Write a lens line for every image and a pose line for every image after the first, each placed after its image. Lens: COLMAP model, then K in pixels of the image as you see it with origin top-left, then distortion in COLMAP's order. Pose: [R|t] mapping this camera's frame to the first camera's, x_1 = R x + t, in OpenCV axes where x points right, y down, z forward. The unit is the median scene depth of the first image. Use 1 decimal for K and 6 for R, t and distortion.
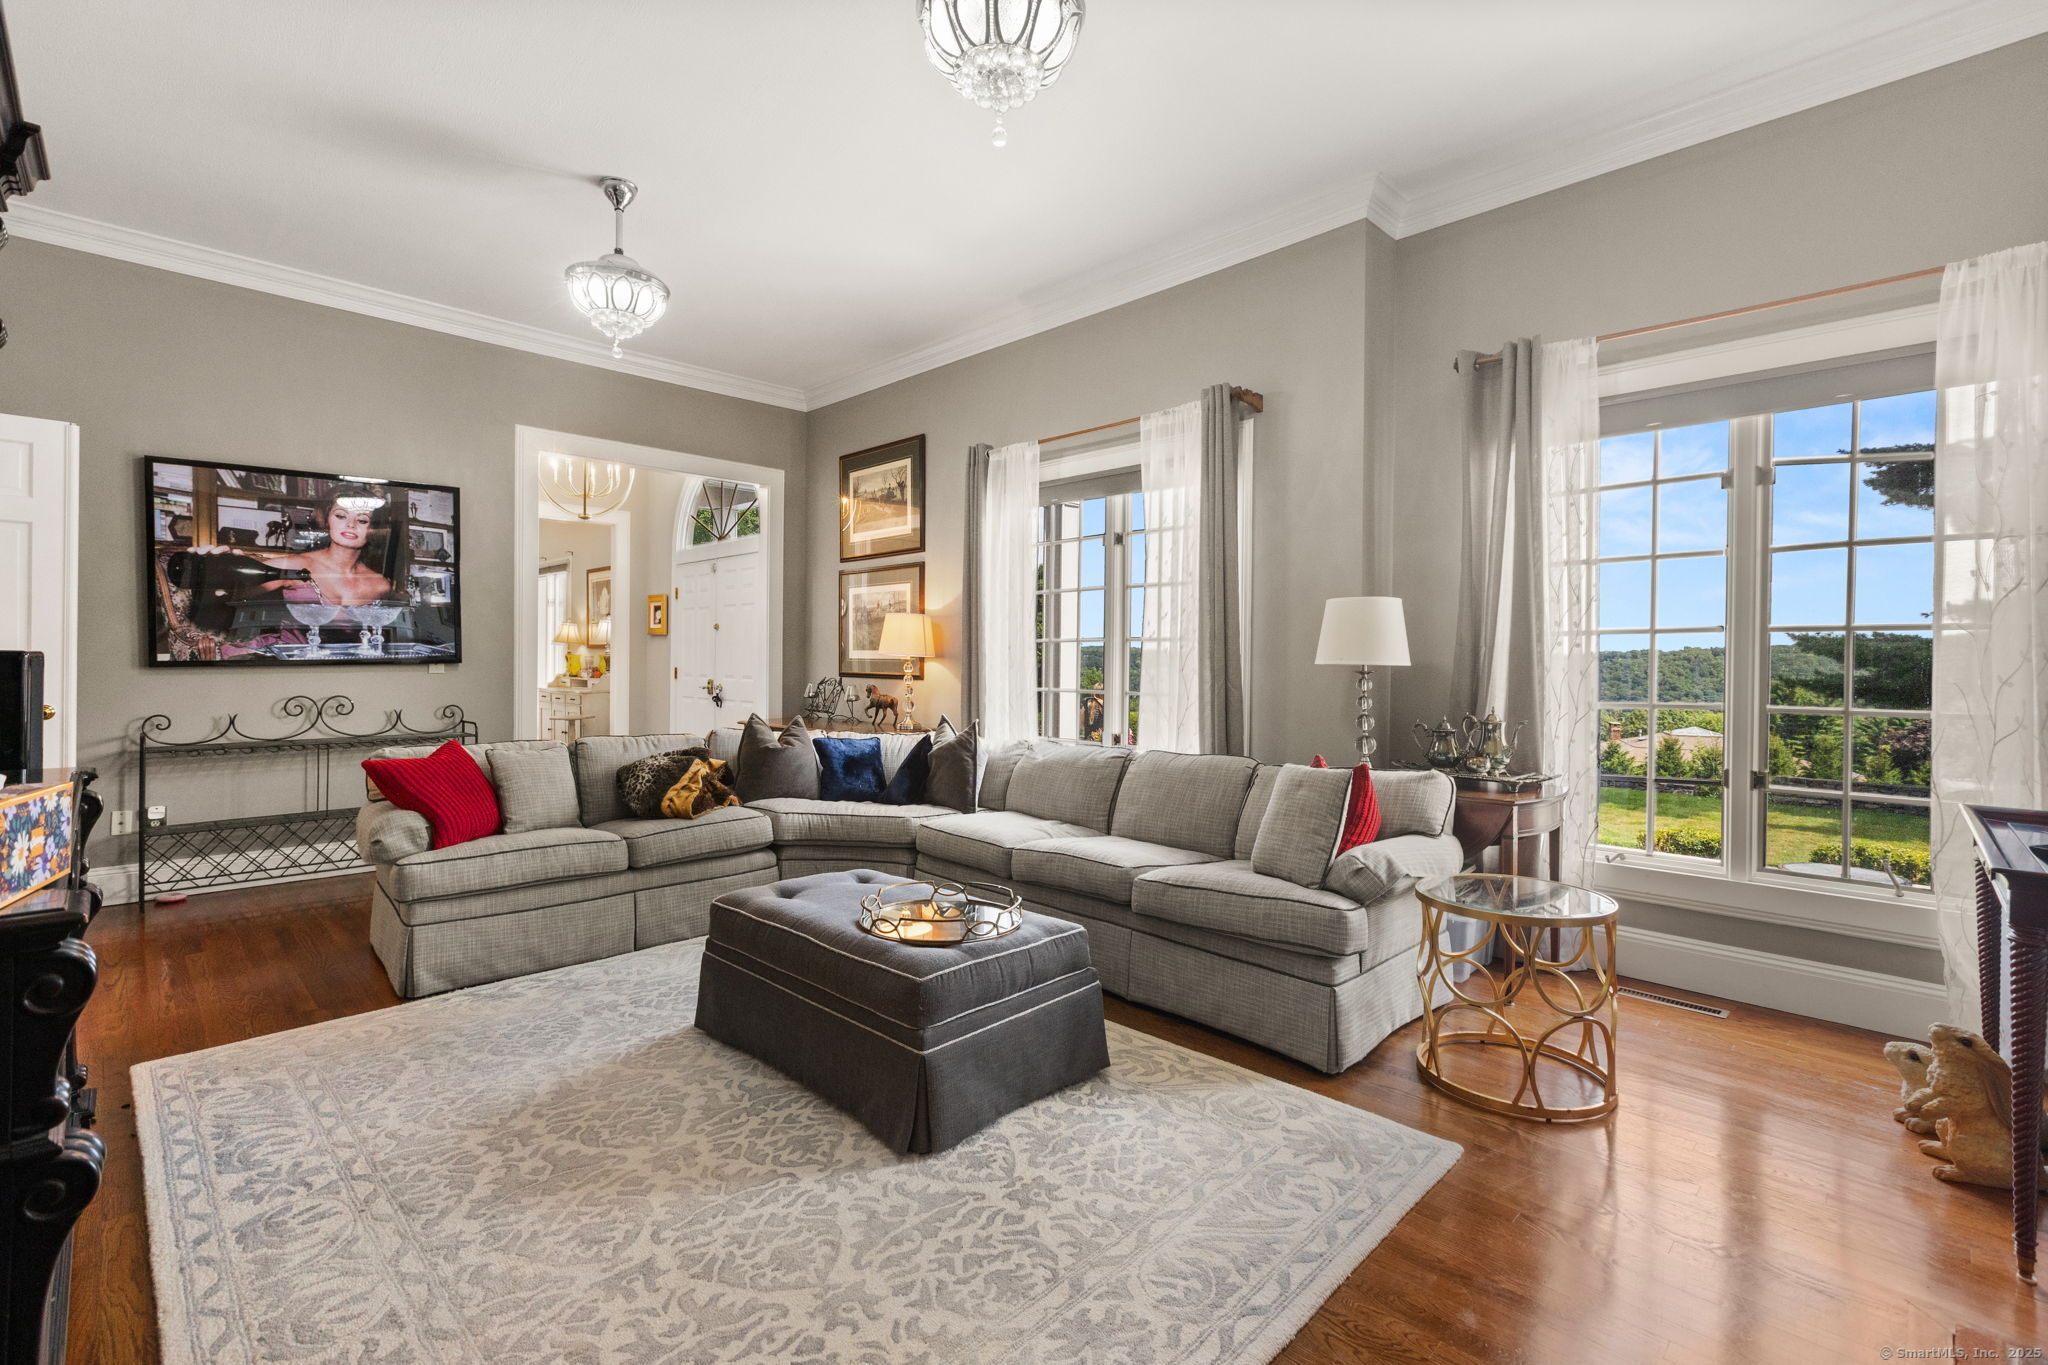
lens RADIAL K [[919.4, 0, 1024.9], [0, 919.4, 670.3], [0, 0, 1]] dist [-0.003301, 0.000124]
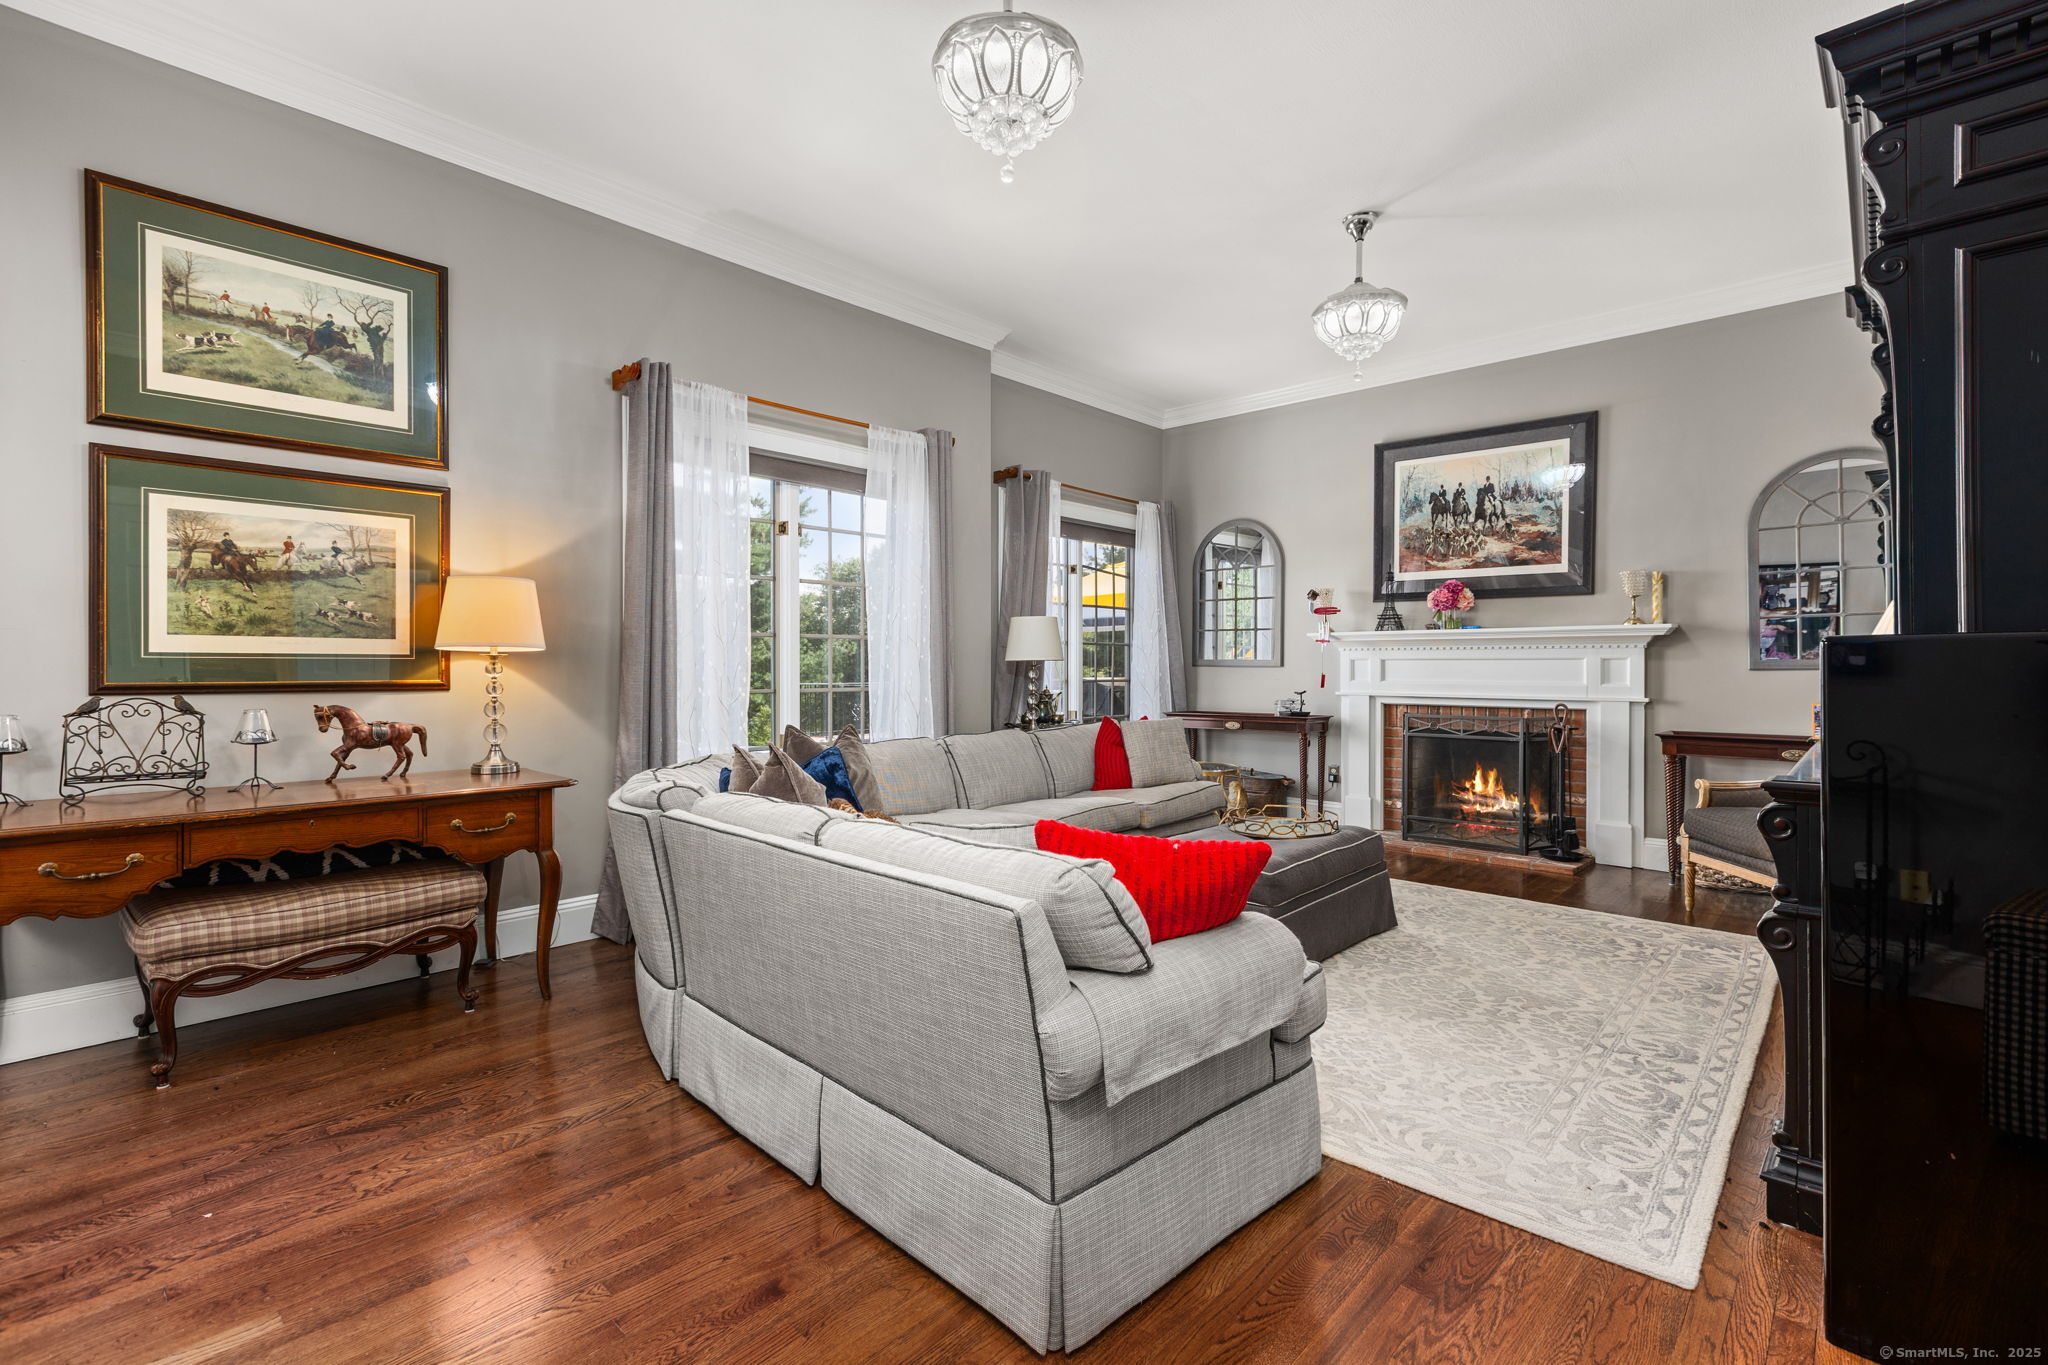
lens RADIAL K [[911.1, 0, 1027.5], [0, 911.1, 671.1], [0, 0, 1]] dist [0.001071, -0.002322]
pose [[-0.032203, -0.012992, 0.999397, -1.836924], [0.013383, 0.999820, 0.013429, -0.012290], [-0.999392, 0.013807, -0.032023, 1.708791]]
